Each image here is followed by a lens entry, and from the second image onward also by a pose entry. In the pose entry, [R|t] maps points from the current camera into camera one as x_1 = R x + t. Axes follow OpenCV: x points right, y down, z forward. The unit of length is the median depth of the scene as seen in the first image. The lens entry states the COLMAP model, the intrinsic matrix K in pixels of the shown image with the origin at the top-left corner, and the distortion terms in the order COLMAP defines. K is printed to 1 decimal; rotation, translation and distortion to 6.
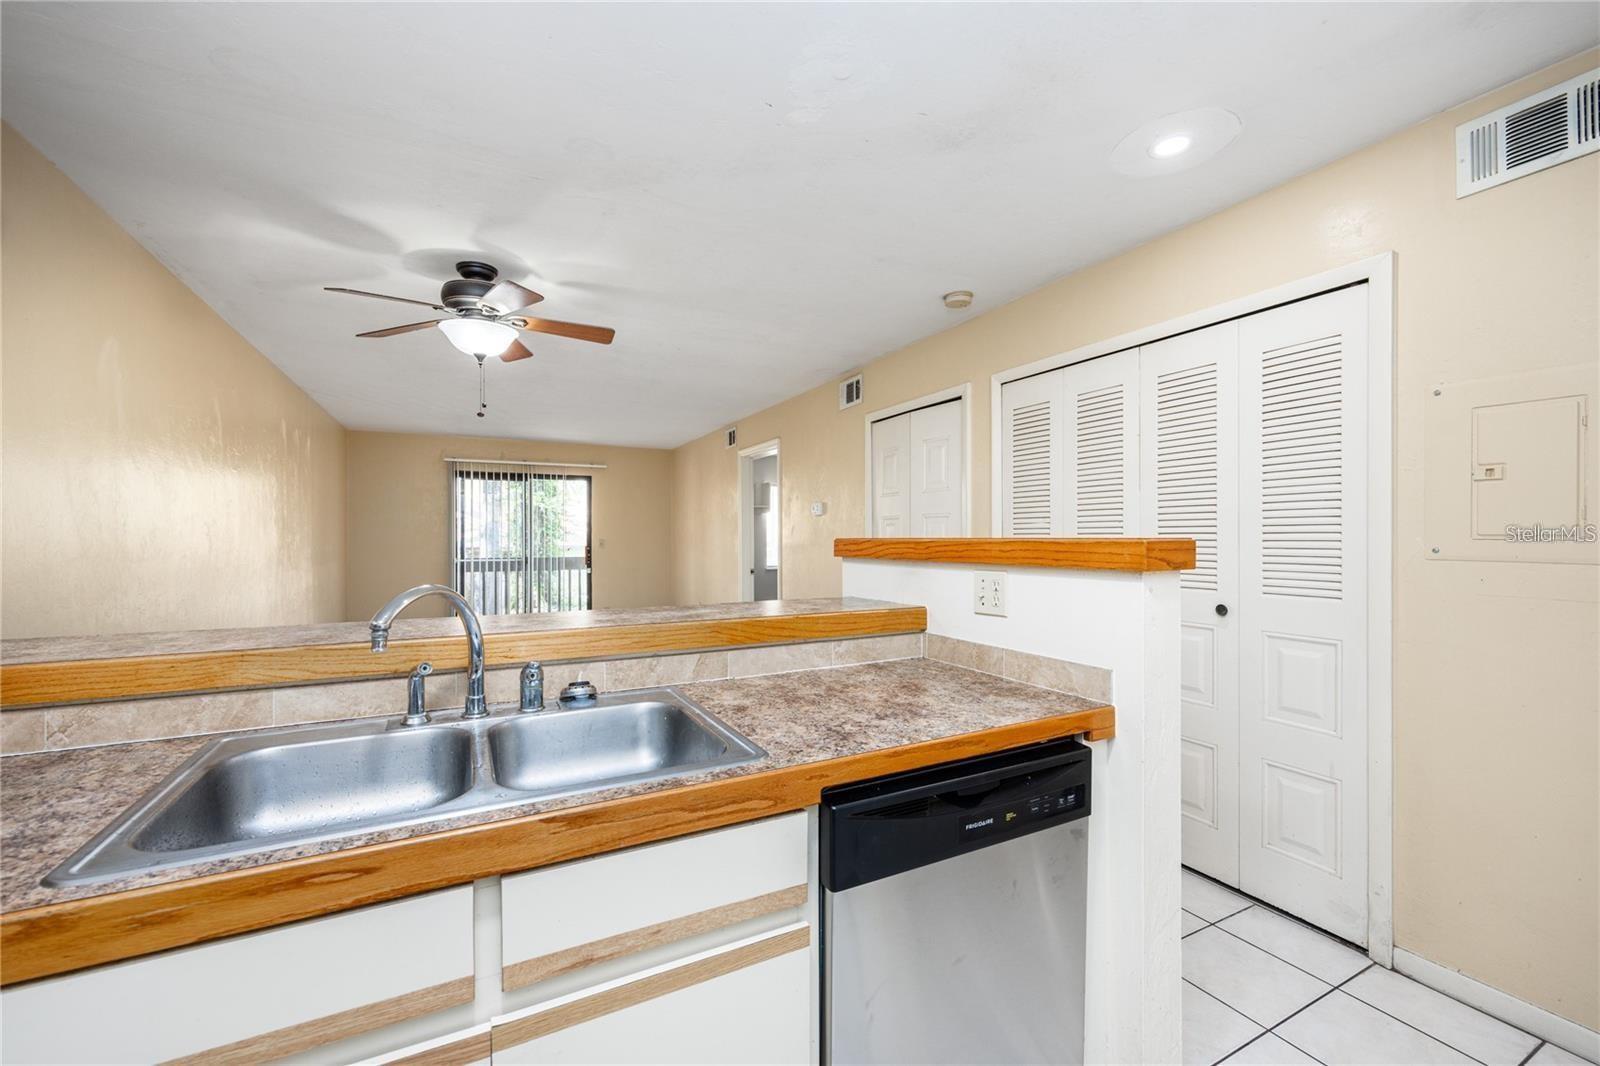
lens RADIAL K [[652.4, 0, 799.7], [0, 652.4, 539.4], [0, 0, 1]] dist [-0.000948, 0.000826]
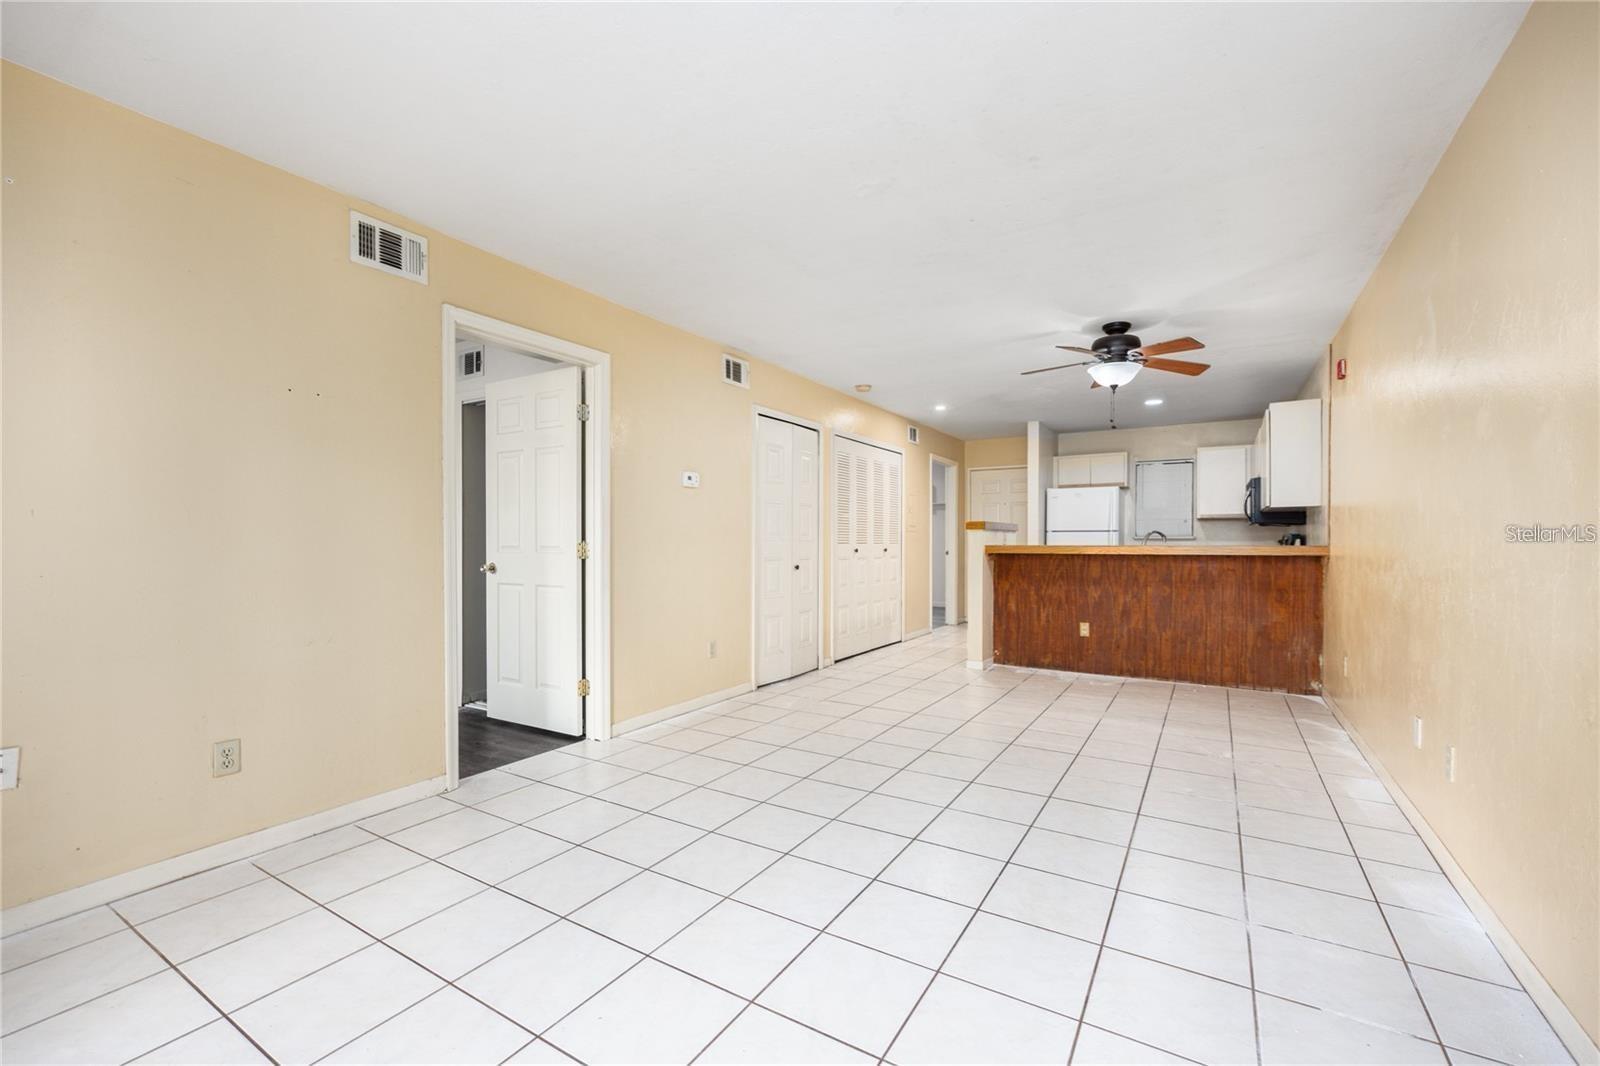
lens RADIAL K [[652.4, 0, 809.8], [0, 652.4, 545.6], [0, 0, 1]] dist [-0.000948, 0.000826]
pose [[-0.522469, -0.002973, 0.852653, -3.082933], [0.005632, 0.999960, 0.006937, 0.125935], [-0.852640, 0.008426, -0.522432, 5.278555]]
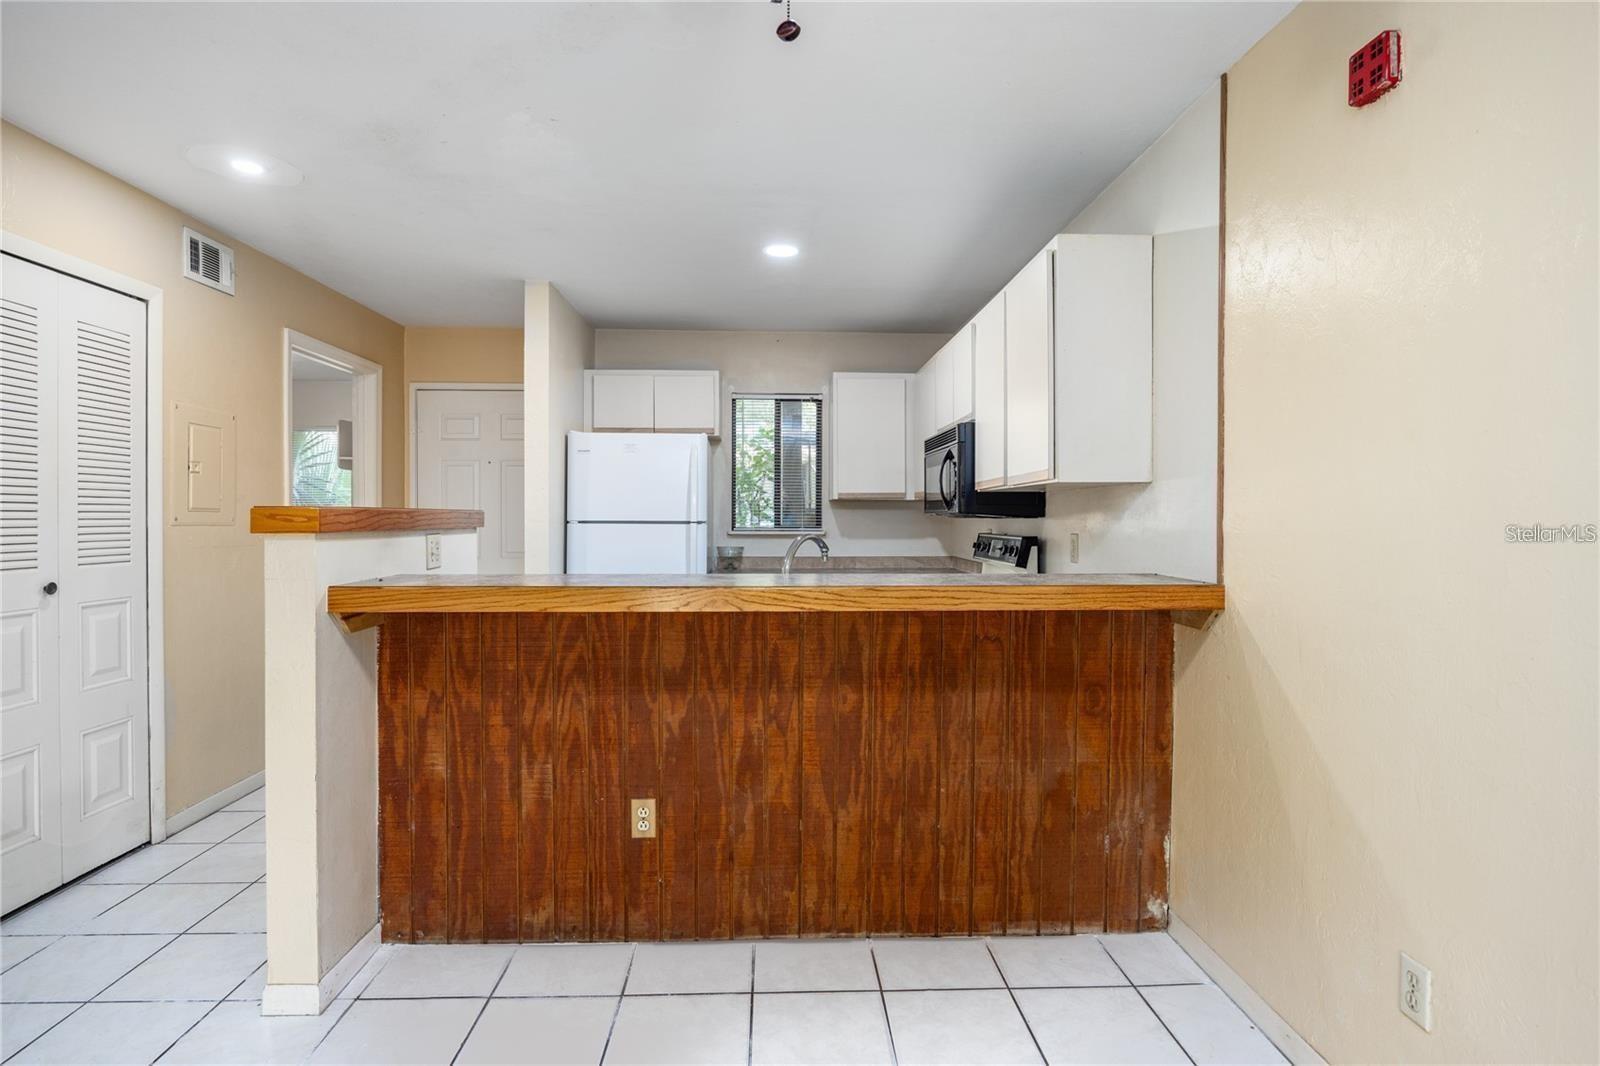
lens RADIAL K [[864.0, 0, 806.1], [0, 864.0, 531.5], [0, 0, 1]] dist [-0.008907, 0.001017]
pose [[-0.905339, -0.005081, 0.424660, -1.512355], [0.001760, 0.999875, 0.015715, 0.024115], [-0.424686, 0.014975, -0.905217, 3.077559]]
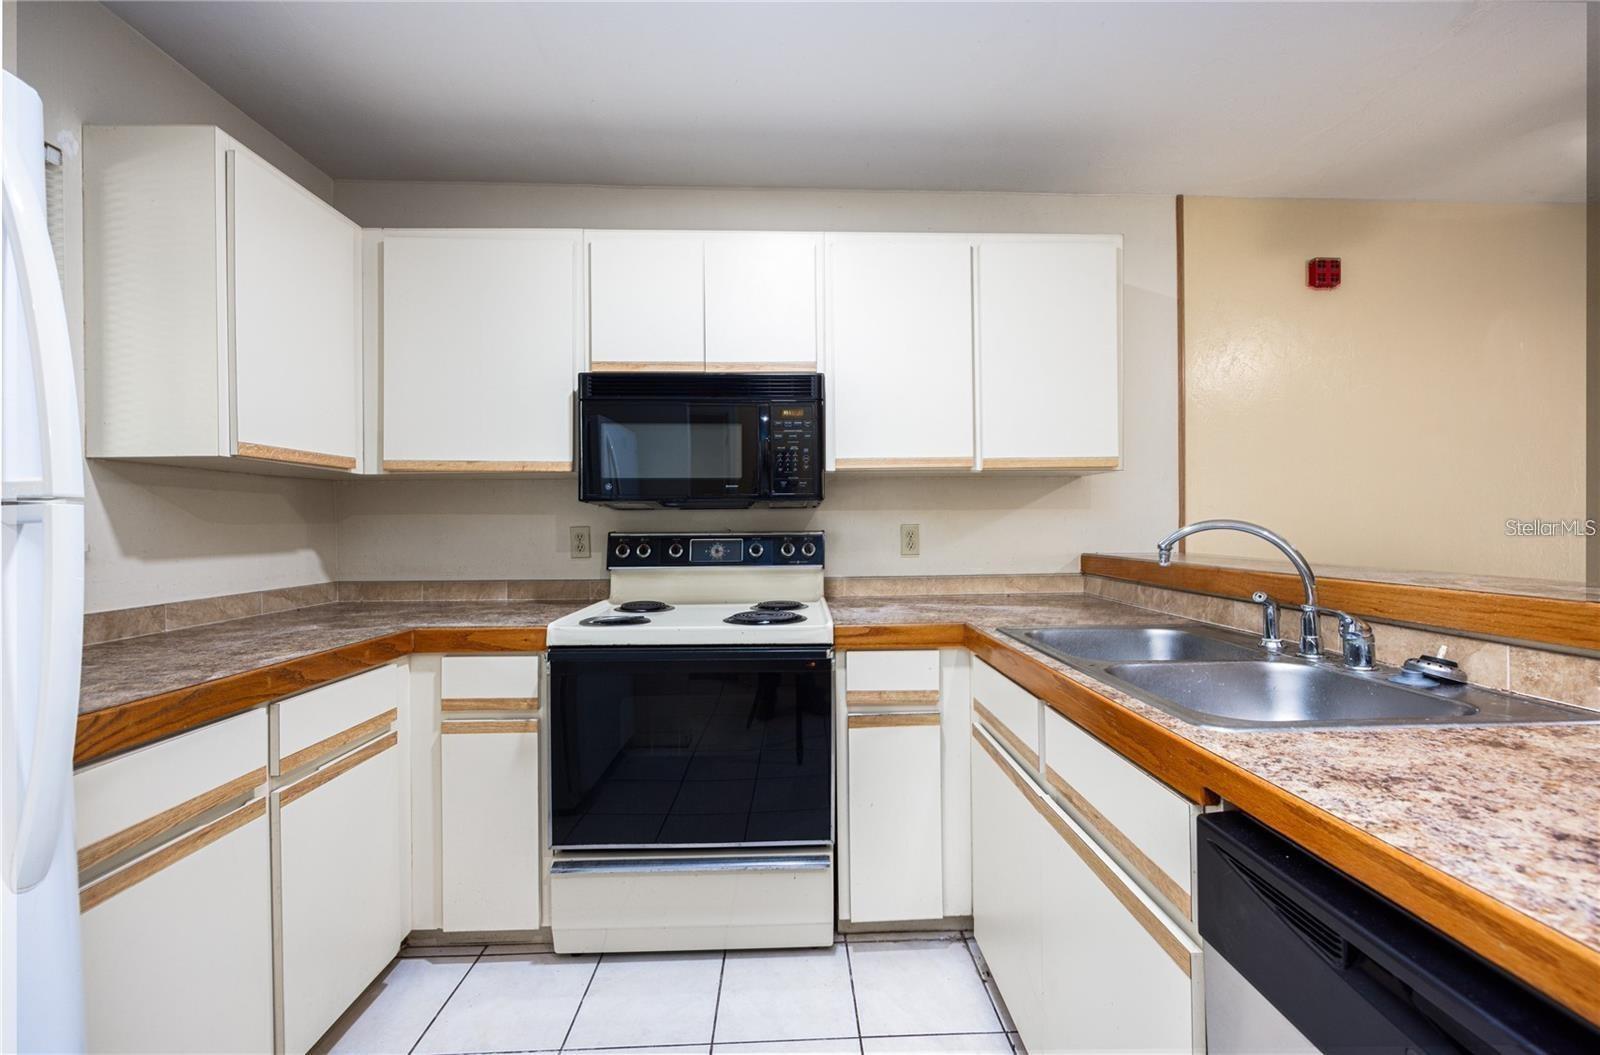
lens RADIAL K [[630.8, 0, 808.8], [0, 630.8, 525.1], [0, 0, 1]] dist [0.003020, 0.000227]
pose [[-0.421673, 0.003506, -0.906741, 0.732142], [0.007268, 0.999973, 0.000486, 0.069137], [0.906719, -0.006385, -0.421688, 0.754858]]
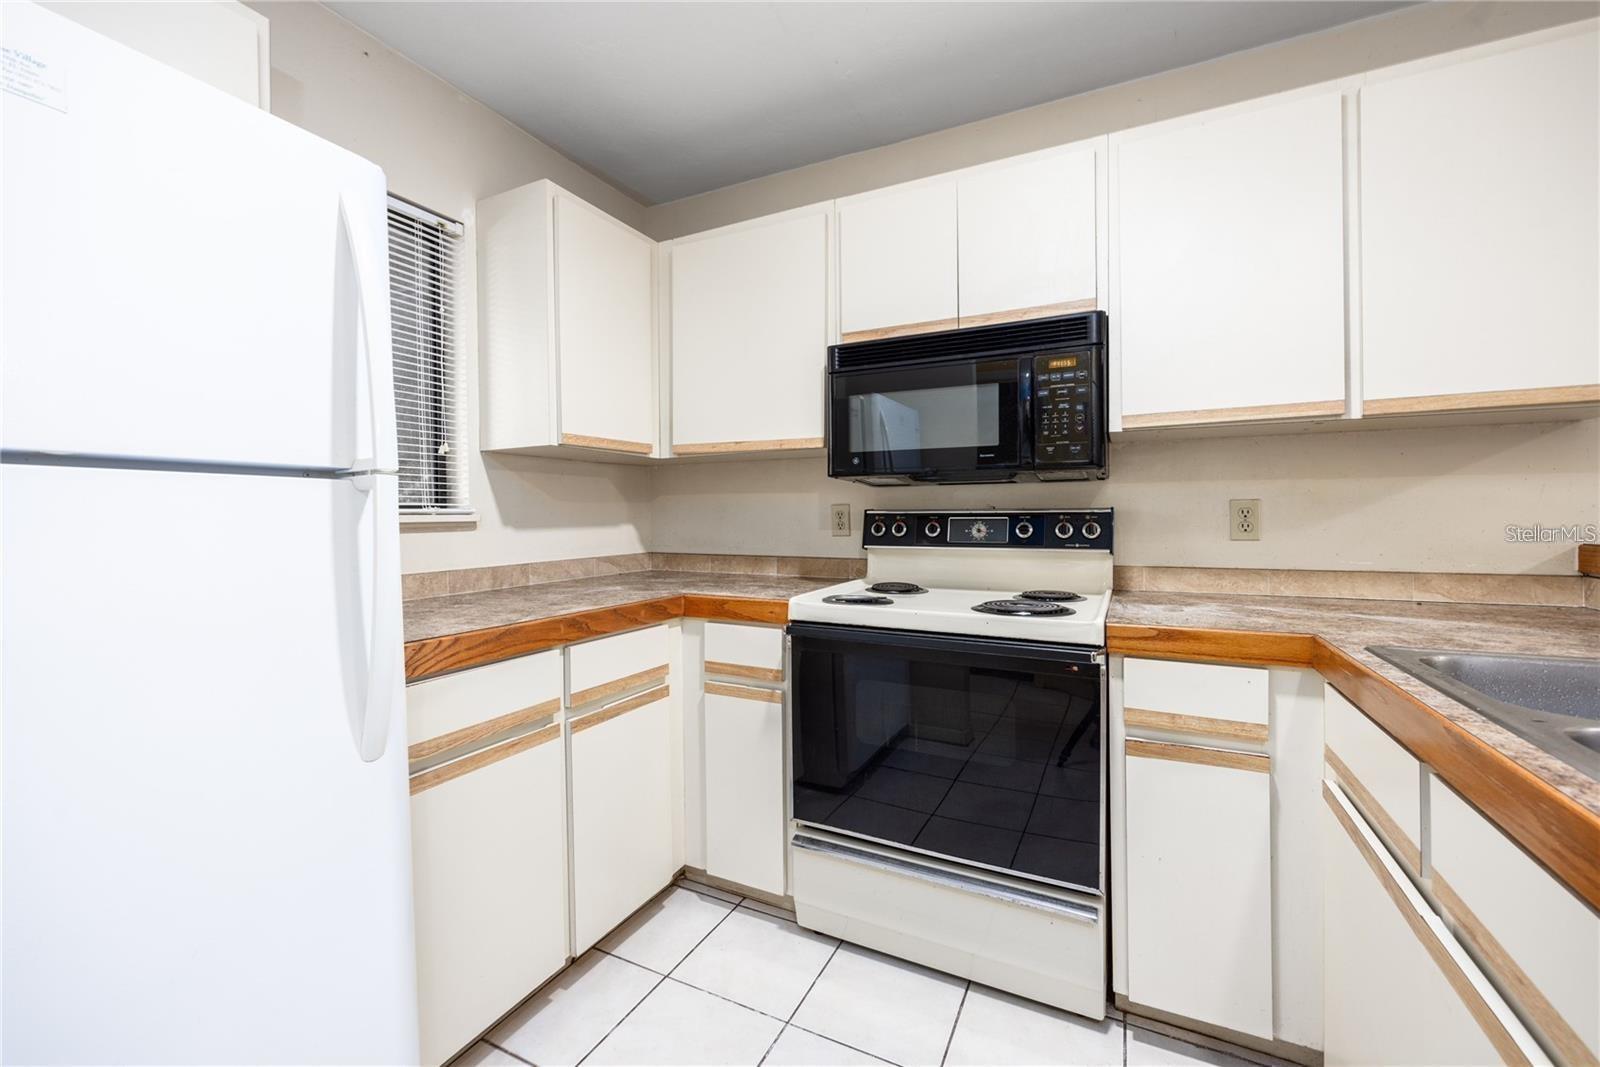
lens RADIAL K [[652.4, 0, 795.9], [0, 652.4, 517.5], [0, 0, 1]] dist [-0.000948, 0.000826]
pose [[-0.807411, 0.010247, -0.589901, 0.560860], [0.007532, 0.999947, 0.007061, 0.093918], [0.589942, 0.001258, -0.807445, 0.819729]]
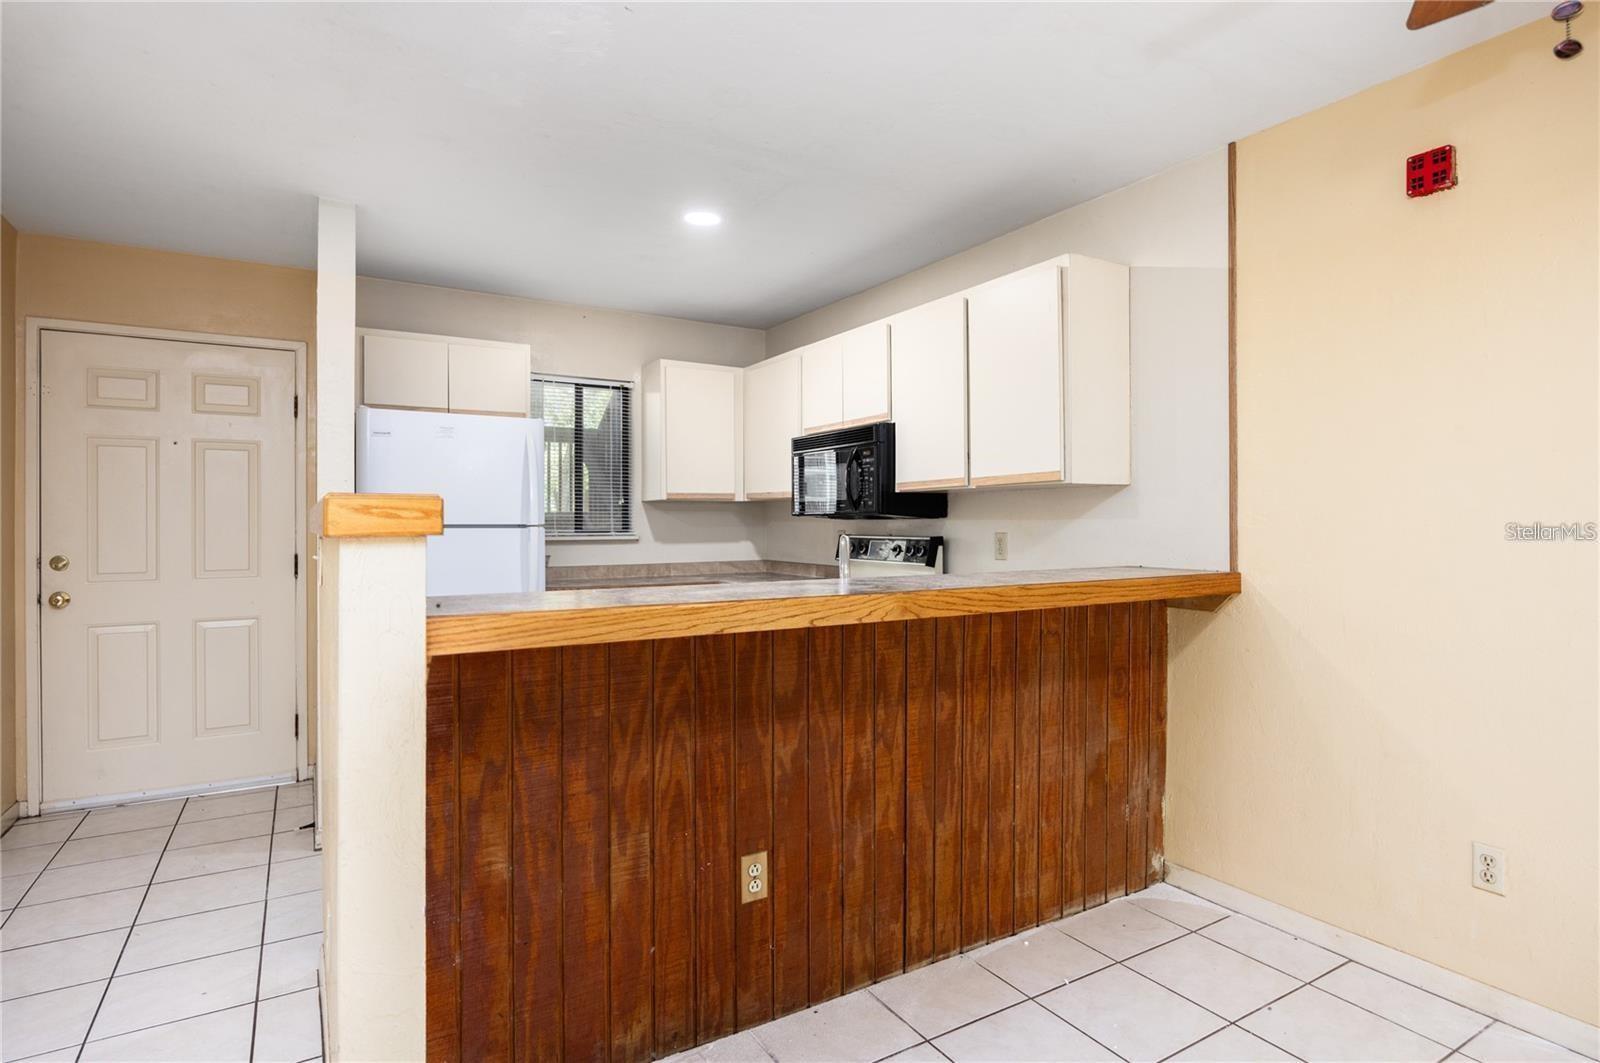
lens RADIAL K [[864.0, 0, 853.5], [0, 864.0, 524.5], [0, 0, 1]] dist [-0.008907, 0.001017]
pose [[-0.995066, 0.004597, -0.099104, -0.332409], [0.004448, 0.999989, 0.001728, 0.038585], [0.099111, 0.001279, -0.995076, 3.108408]]
